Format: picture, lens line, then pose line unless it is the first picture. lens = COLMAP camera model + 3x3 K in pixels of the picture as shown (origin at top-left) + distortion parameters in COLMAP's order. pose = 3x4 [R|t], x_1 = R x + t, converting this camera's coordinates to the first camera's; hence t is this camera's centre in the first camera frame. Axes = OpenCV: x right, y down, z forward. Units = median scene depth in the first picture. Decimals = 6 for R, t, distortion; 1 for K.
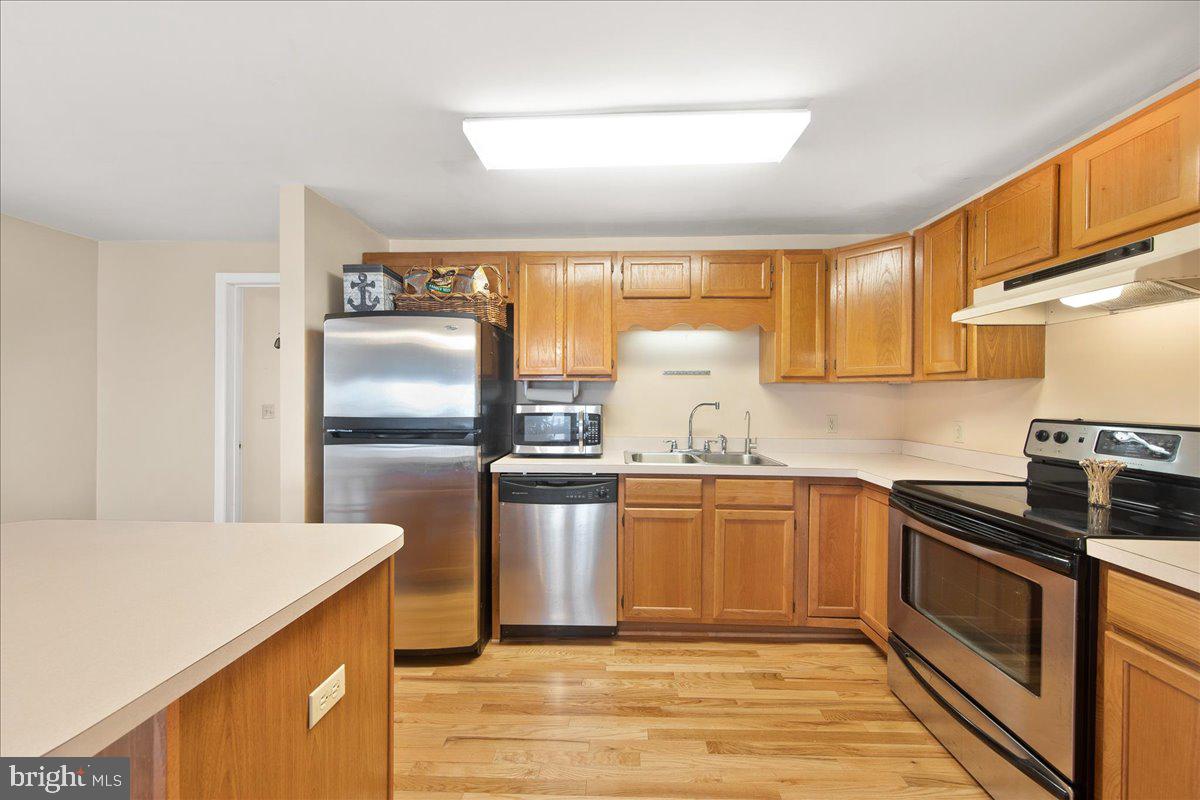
lens RADIAL K [[432.4, 0, 601.5], [0, 432.4, 397.2], [0, 0, 1]] dist [0.001436, 0.000033]
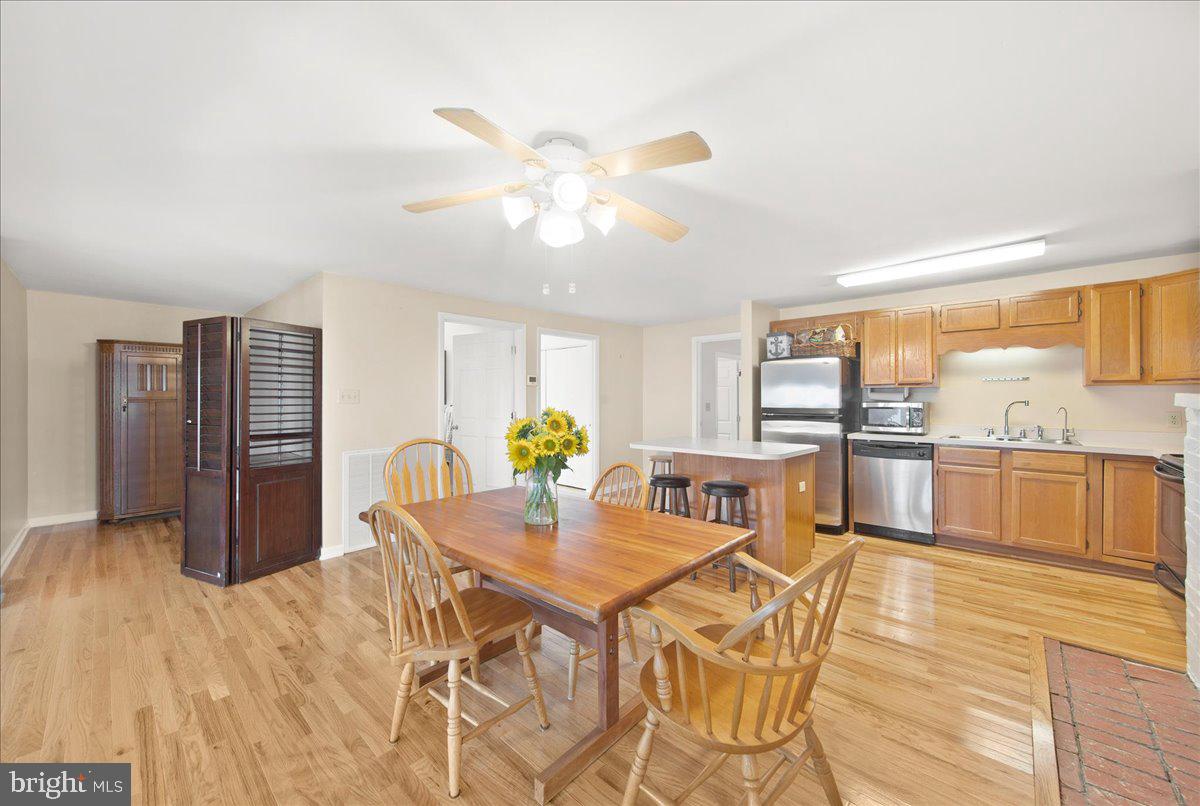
lens RADIAL K [[417.7, 0, 619.4], [0, 417.7, 395.2], [0, 0, 1]] dist [0.000897, 0.000073]
pose [[0.755875, -0.008712, -0.654658, 0.168815], [0.003866, 0.999953, -0.008843, 0.000646], [0.654705, 0.004153, 0.755873, -0.945699]]
